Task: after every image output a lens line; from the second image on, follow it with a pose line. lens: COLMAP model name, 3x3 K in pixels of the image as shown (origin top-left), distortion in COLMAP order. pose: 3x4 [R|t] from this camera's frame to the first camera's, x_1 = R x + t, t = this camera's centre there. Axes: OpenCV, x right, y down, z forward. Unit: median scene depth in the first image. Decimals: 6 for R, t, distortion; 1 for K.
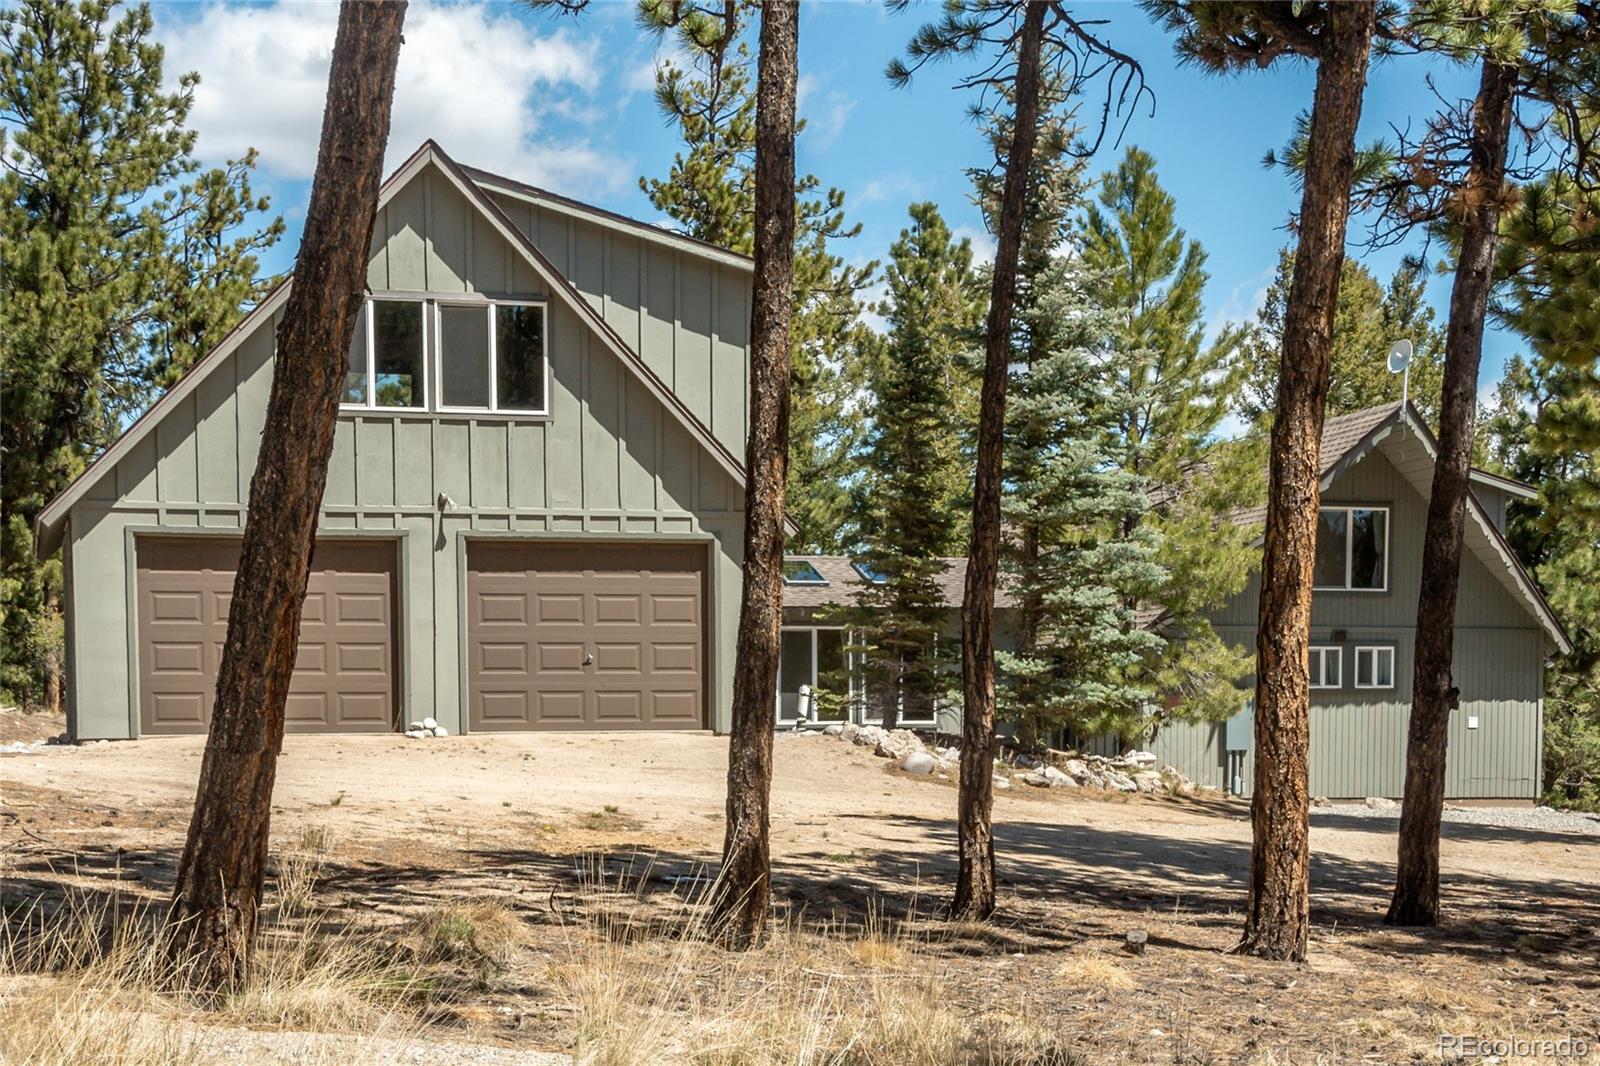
lens RADIAL K [[2755.6, 0, 799.9], [0, 2755.6, 529.1], [0, 0, 1]] dist [0.055574, 0.000000]
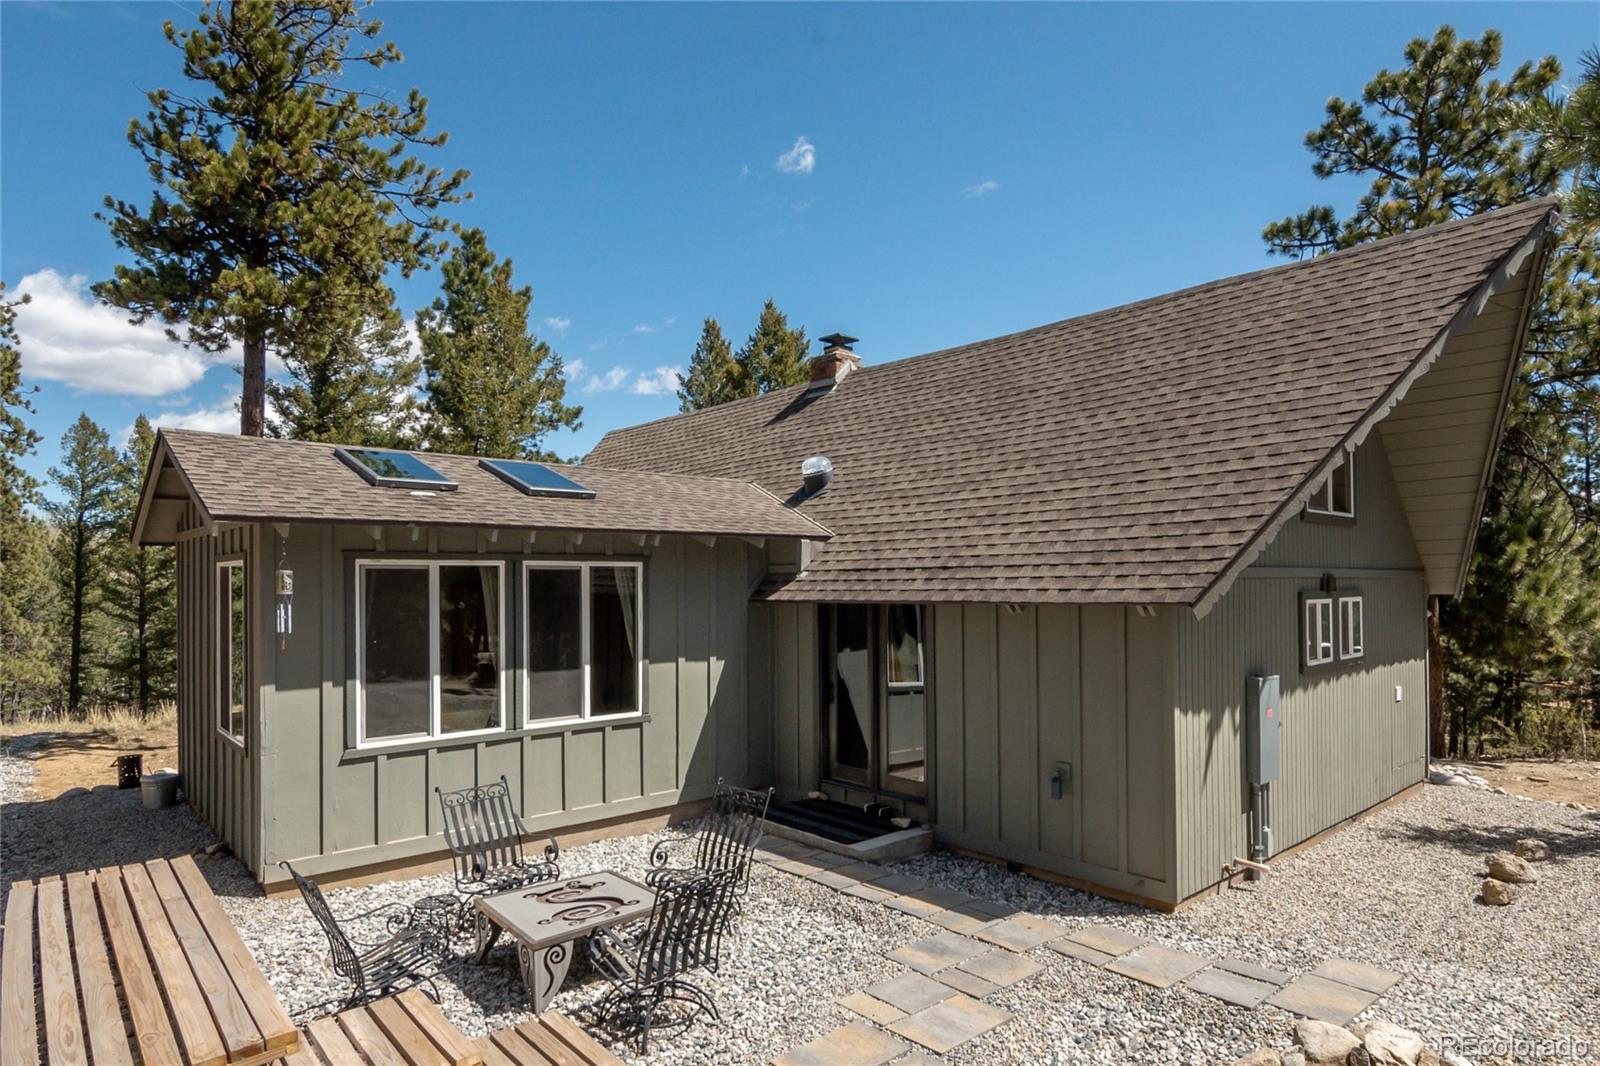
lens RADIAL K [[911.6, 0, 831.4], [0, 911.6, 581.6], [0, 0, 1]] dist [-0.014817, -0.003893]
pose [[0.878443, -0.000679, 0.477846, -0.012868], [-0.021264, 0.998953, 0.040511, 0.033076], [-0.477373, -0.045748, 0.877509, 0.869617]]
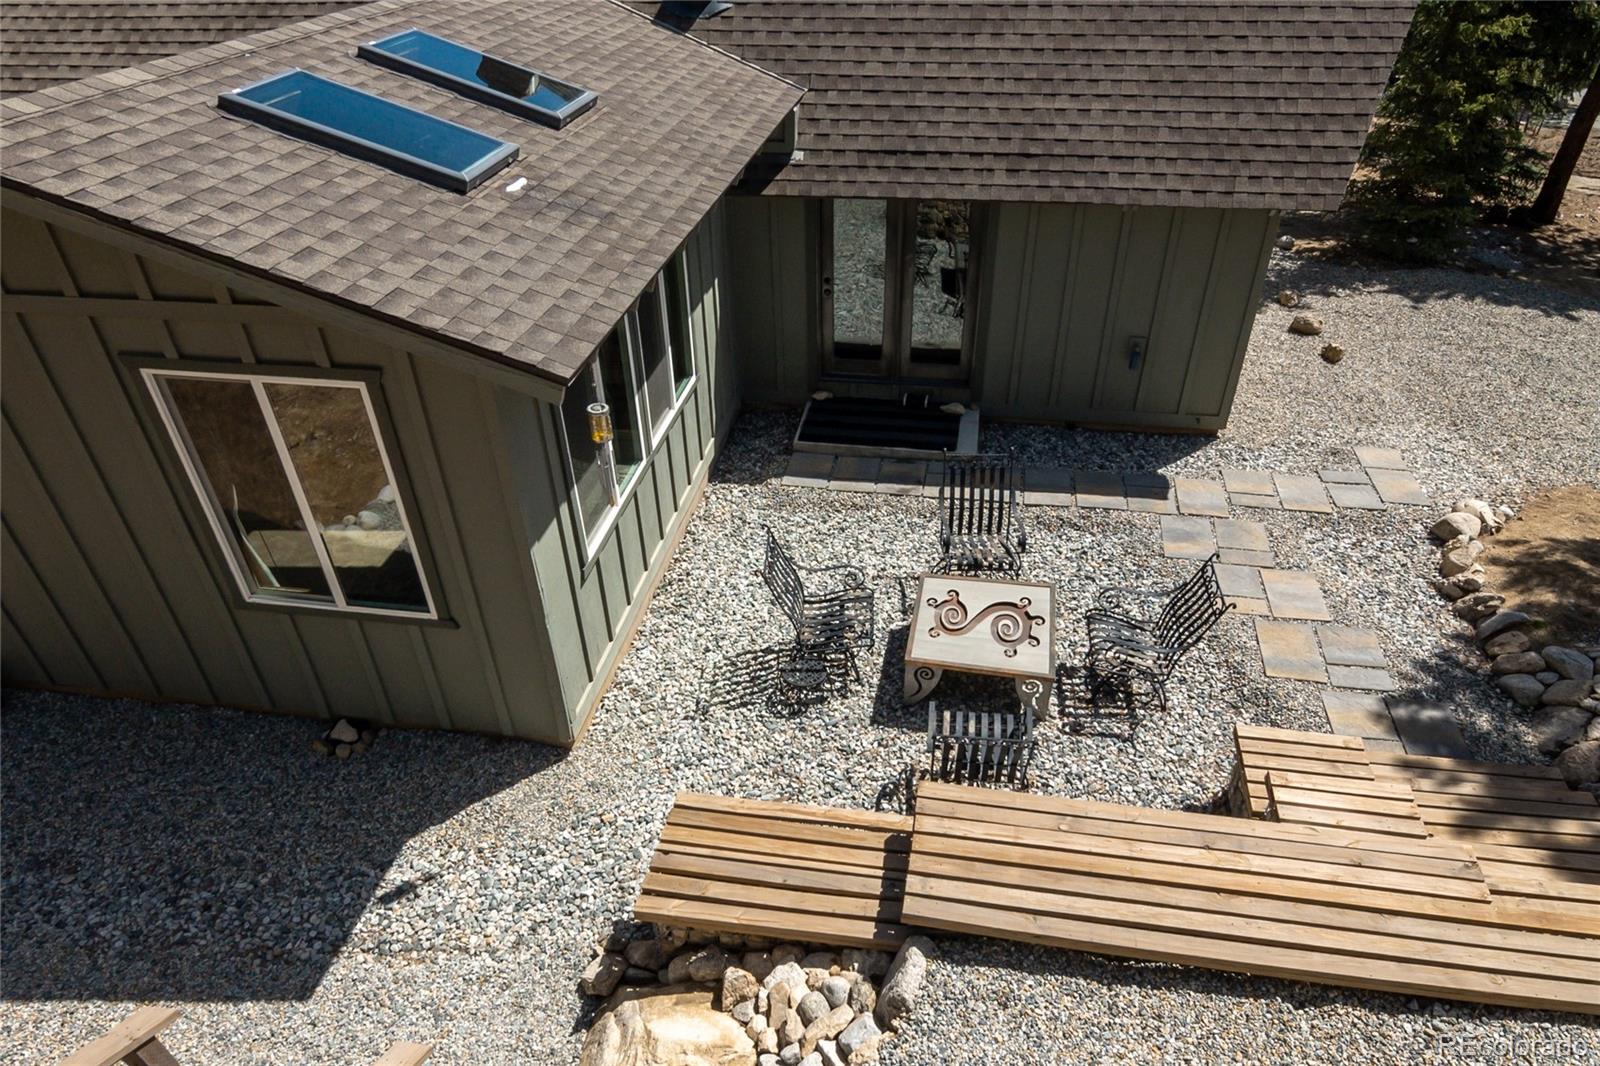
lens RADIAL K [[981.5, 0, 794.6], [0, 981.5, 561.8], [0, 0, 1]] dist [-0.007884, -0.002914]
pose [[0.388032, -0.555148, 0.735692, -0.112266], [-0.029473, 0.790354, 0.611941, -0.020189], [-0.921175, -0.259136, 0.290321, 1.002133]]
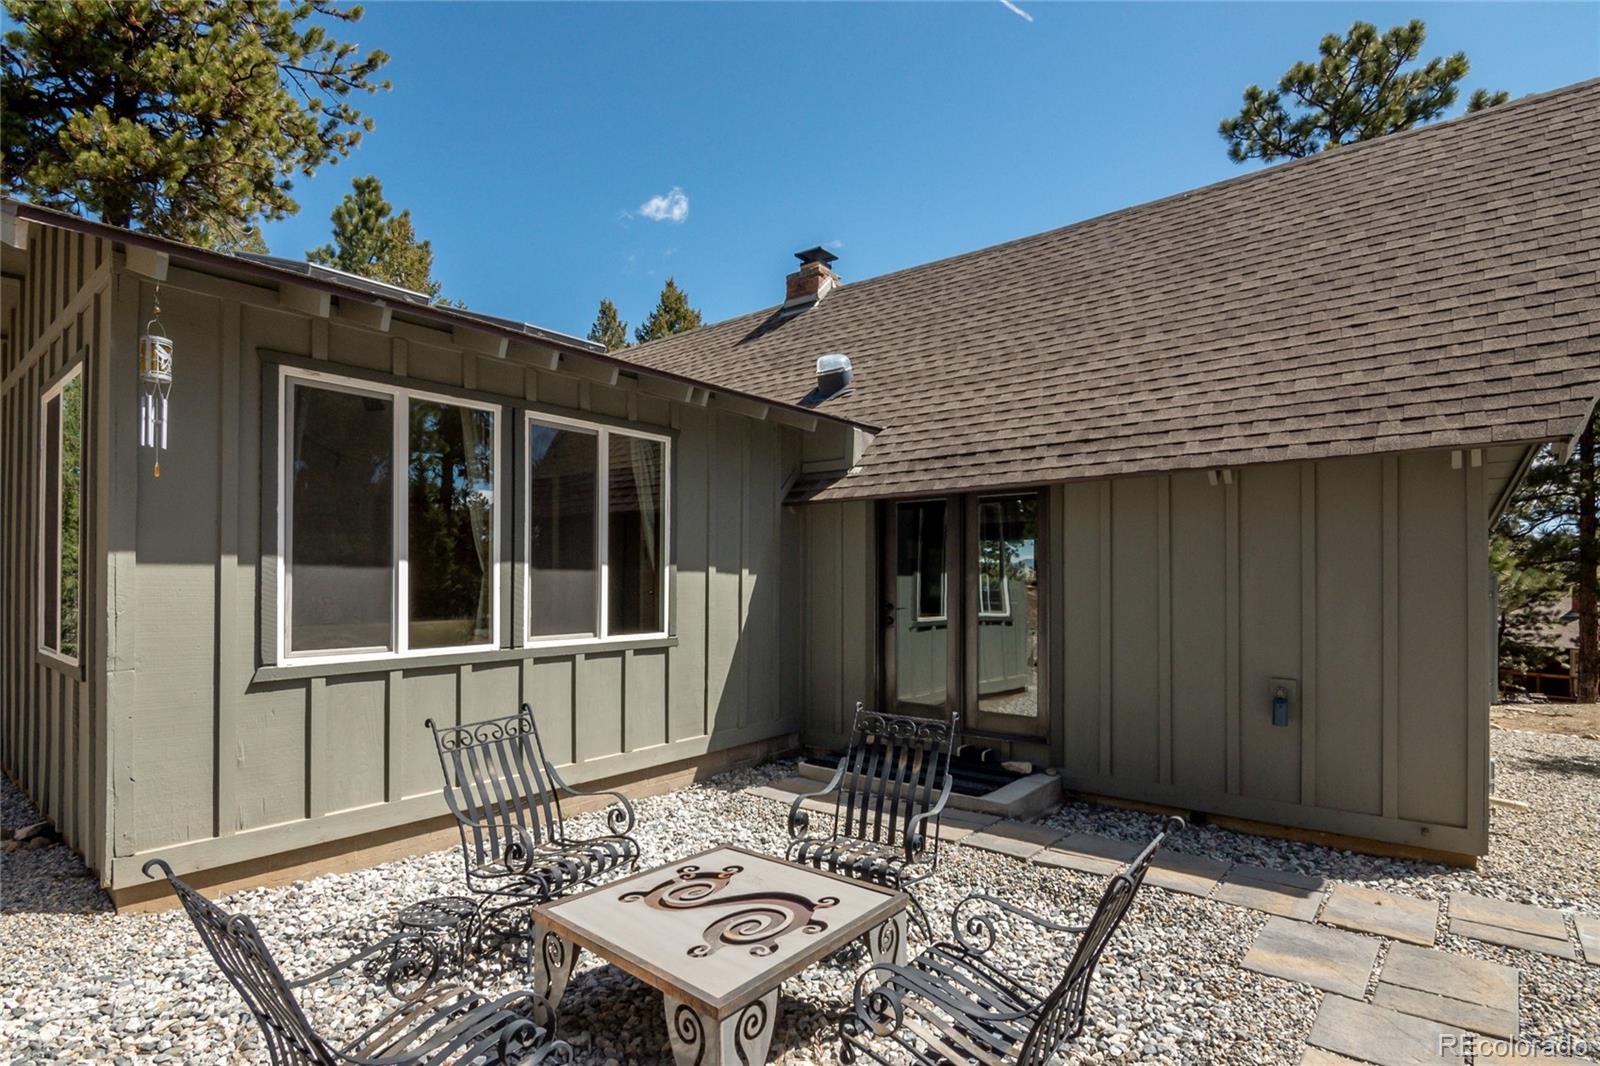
lens RADIAL K [[783.5, 0, 789.2], [0, 783.5, 582.6], [0, 0, 1]] dist [-0.017586, -0.003542]
pose [[0.796625, 0.007614, 0.604426, -0.017515], [-0.038271, 0.998550, 0.037862, 0.059884], [-0.603261, -0.053294, 0.795761, 0.959042]]
